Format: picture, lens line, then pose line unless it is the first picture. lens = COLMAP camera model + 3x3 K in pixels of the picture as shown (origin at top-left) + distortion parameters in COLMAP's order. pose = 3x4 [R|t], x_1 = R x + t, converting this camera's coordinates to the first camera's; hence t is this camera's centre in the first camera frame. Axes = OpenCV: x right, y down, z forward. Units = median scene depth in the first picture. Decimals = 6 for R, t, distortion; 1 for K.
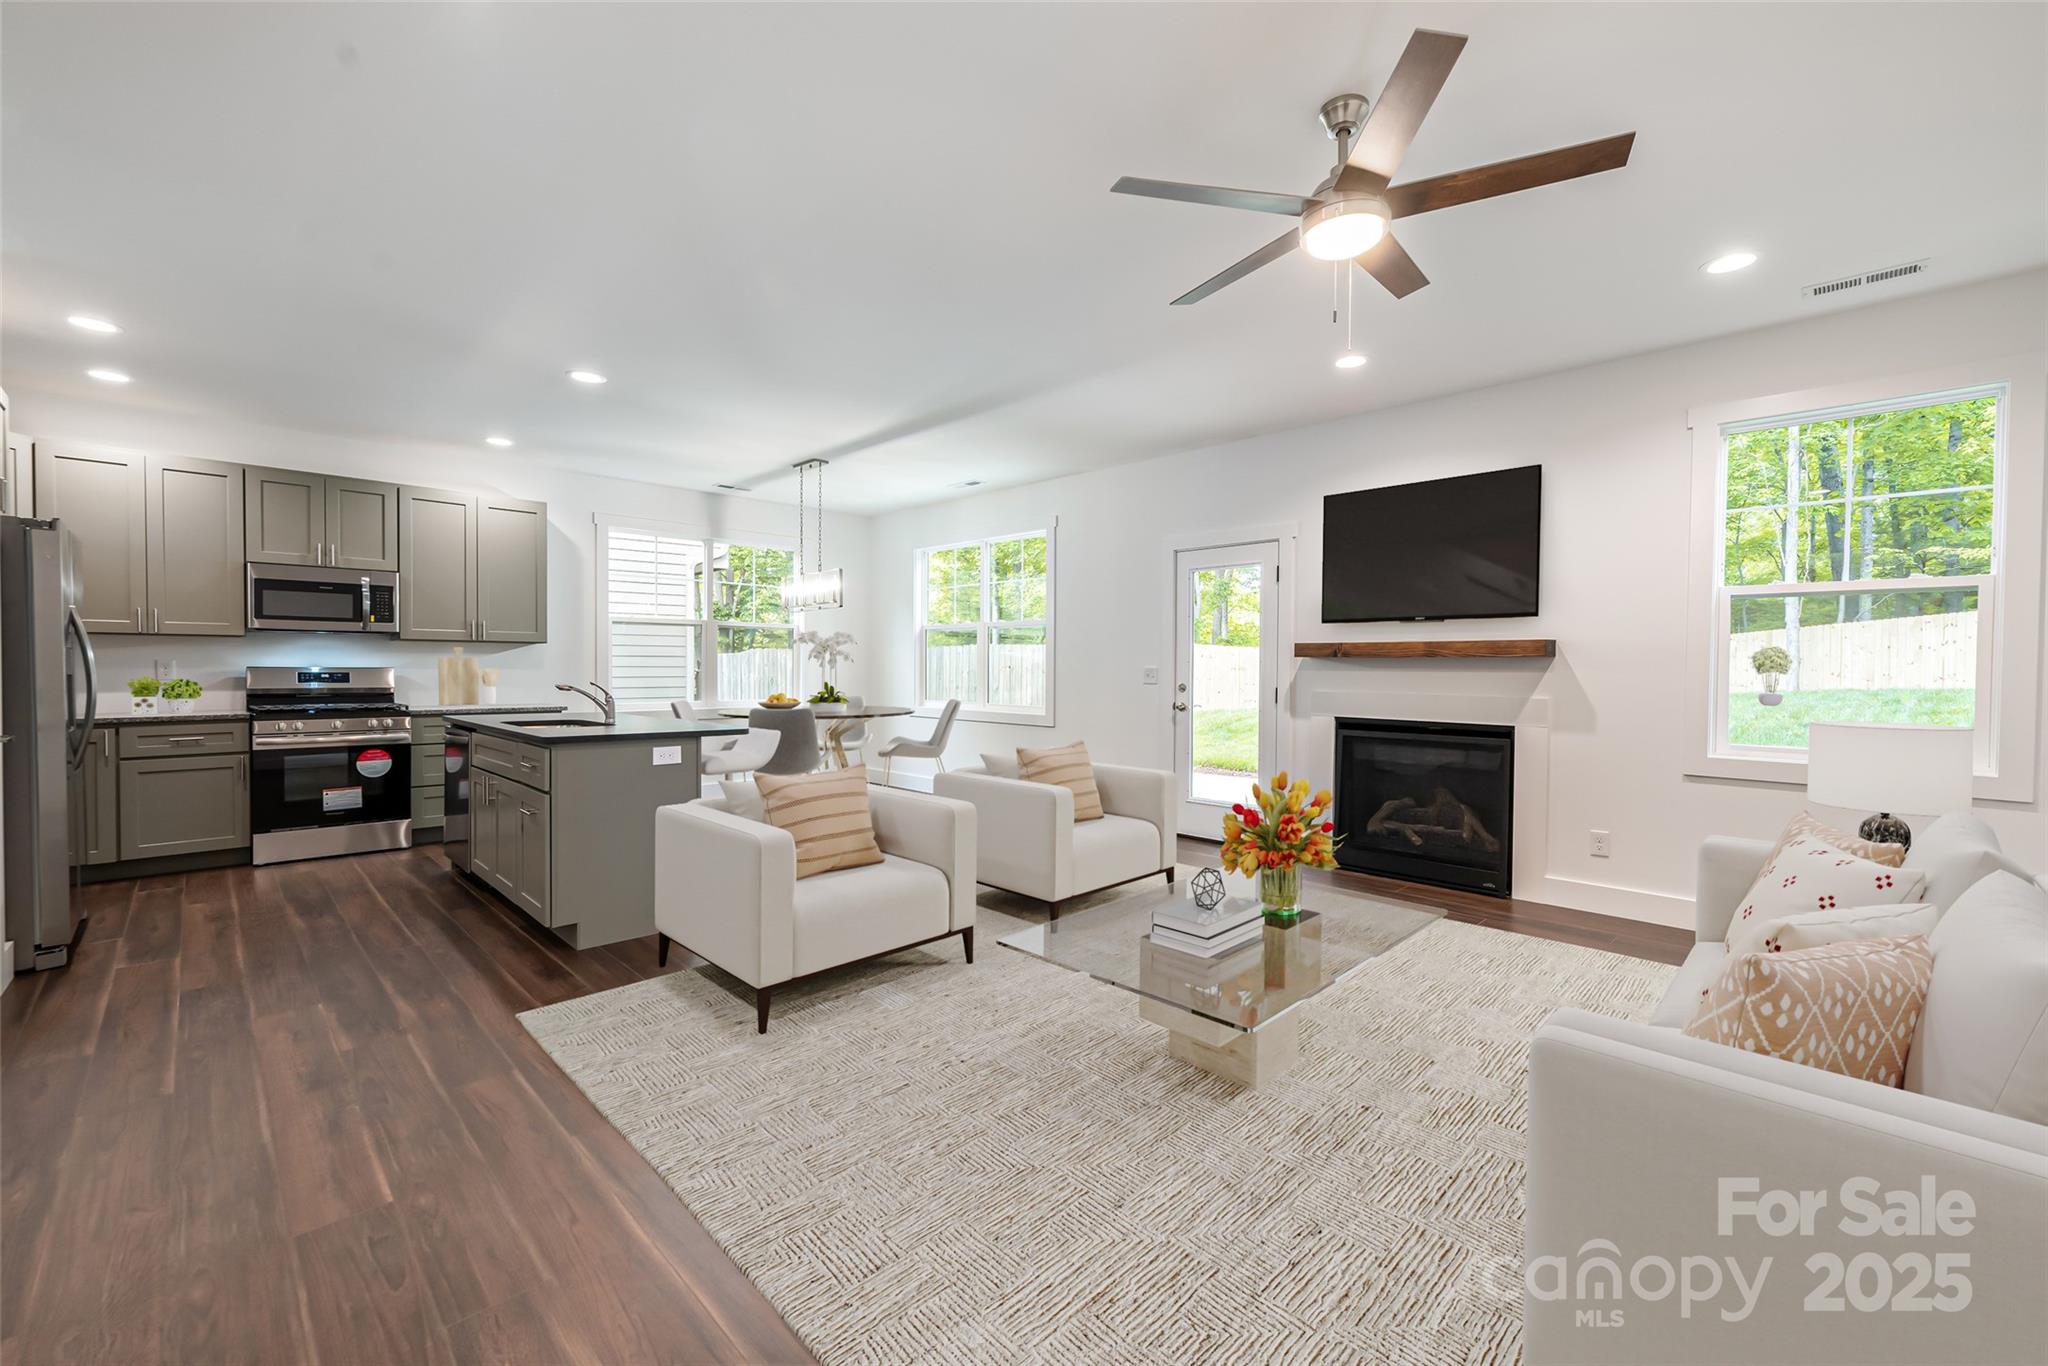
lens RADIAL K [[841.8, 0, 1030.5], [0, 841.8, 681.0], [0, 0, 1]] dist [0.001240, 0.000158]
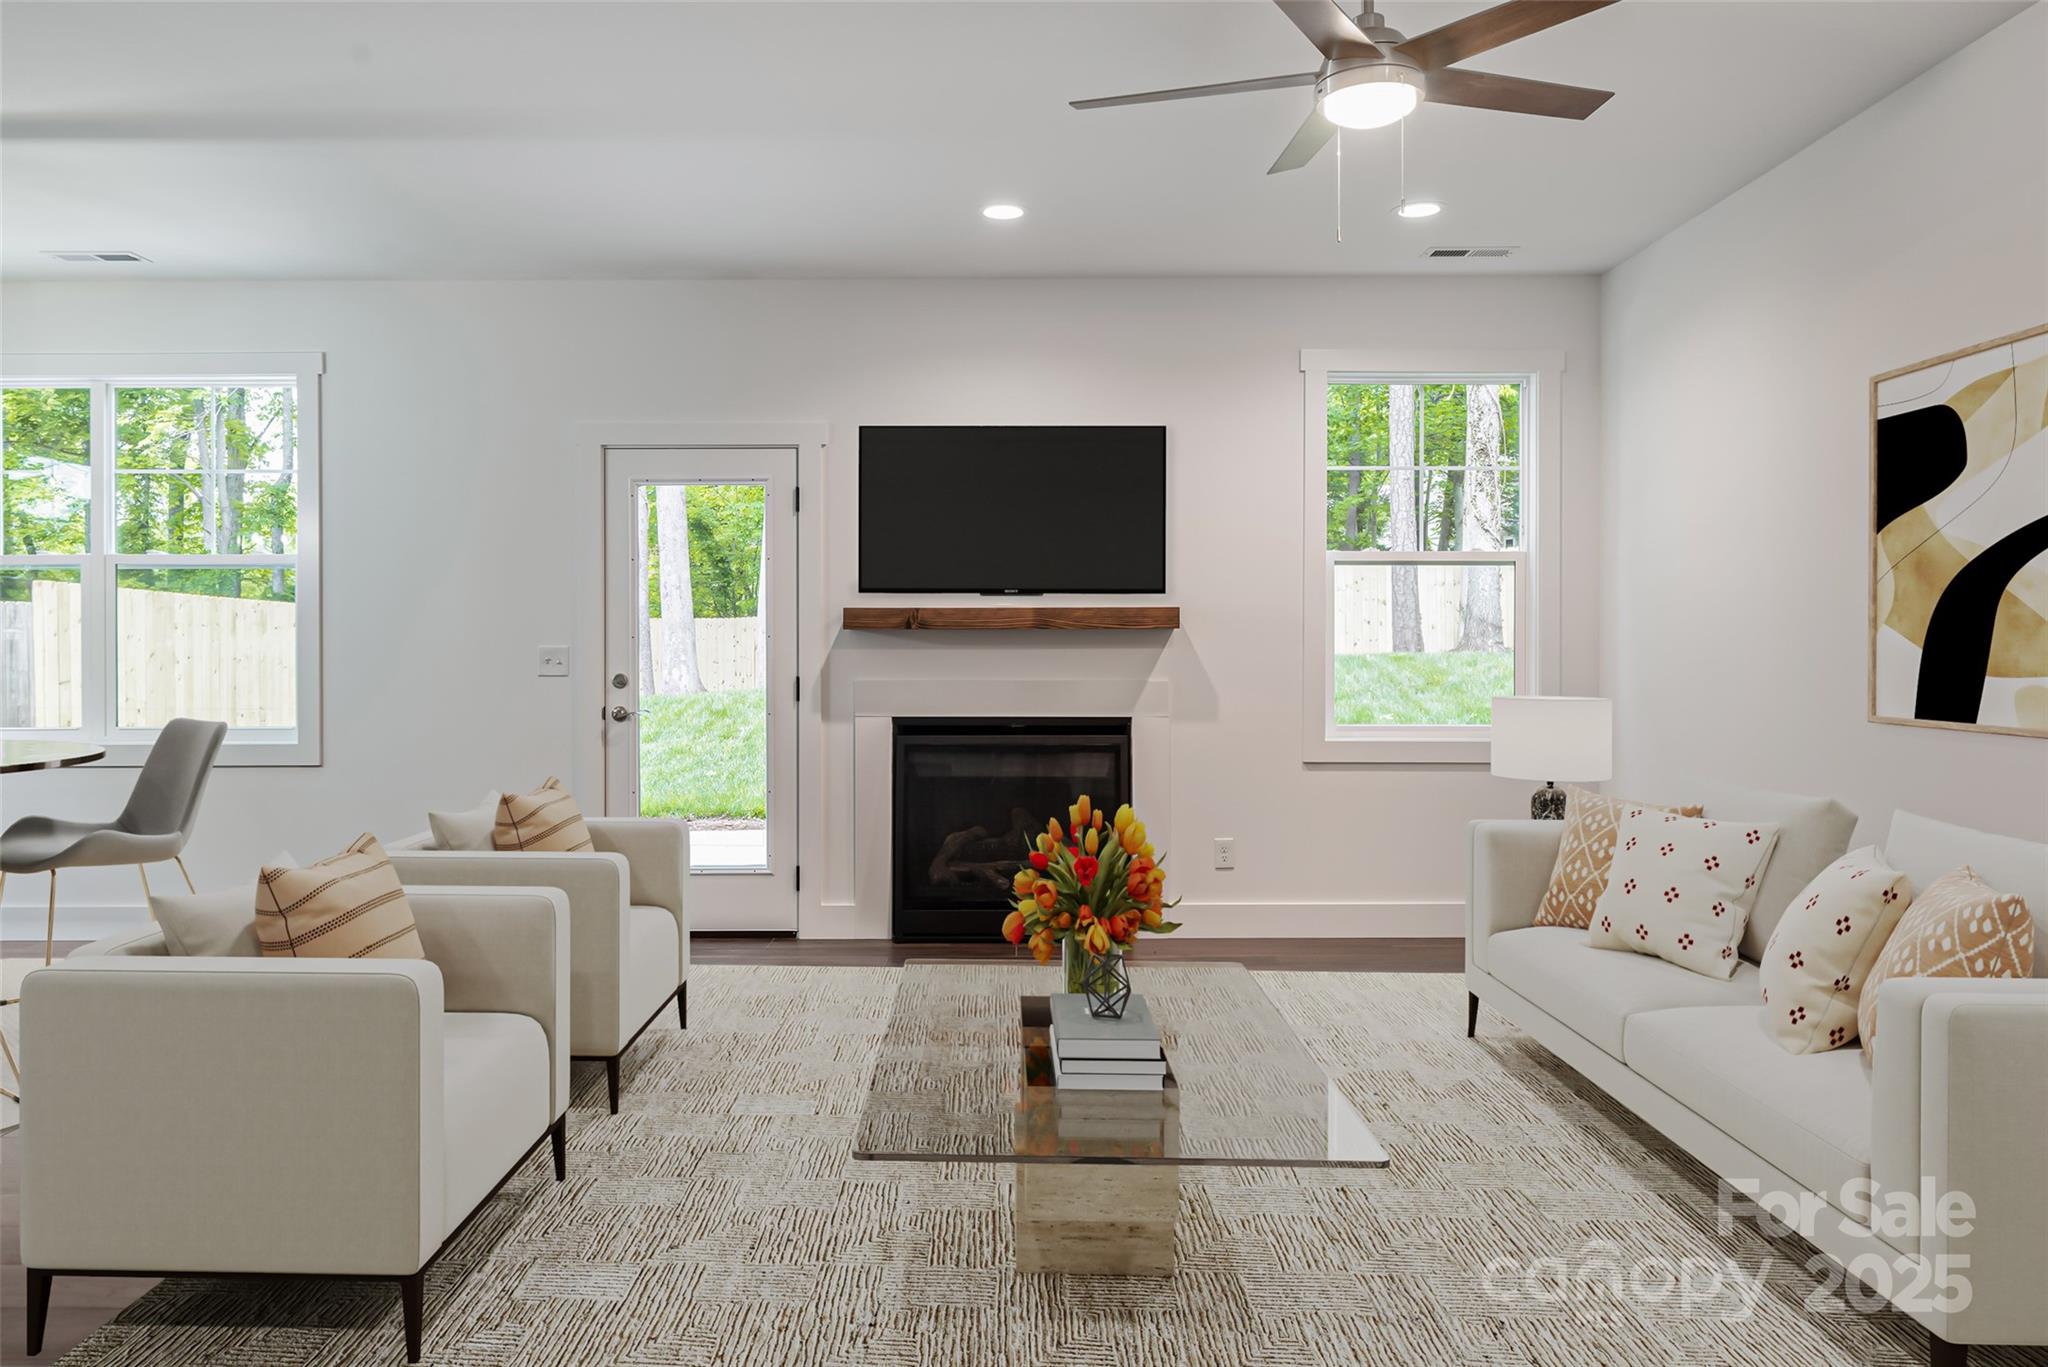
lens RADIAL K [[1410.0, 0, 1012.2], [0, 1410.0, 644.9], [0, 0, 1]] dist [-0.007669, 0.005924]
pose [[0.715676, -0.008270, 0.698384, -0.359481], [0.019734, 0.999770, -0.008383, -0.004126], [-0.698154, 0.019782, 0.715674, 0.119312]]
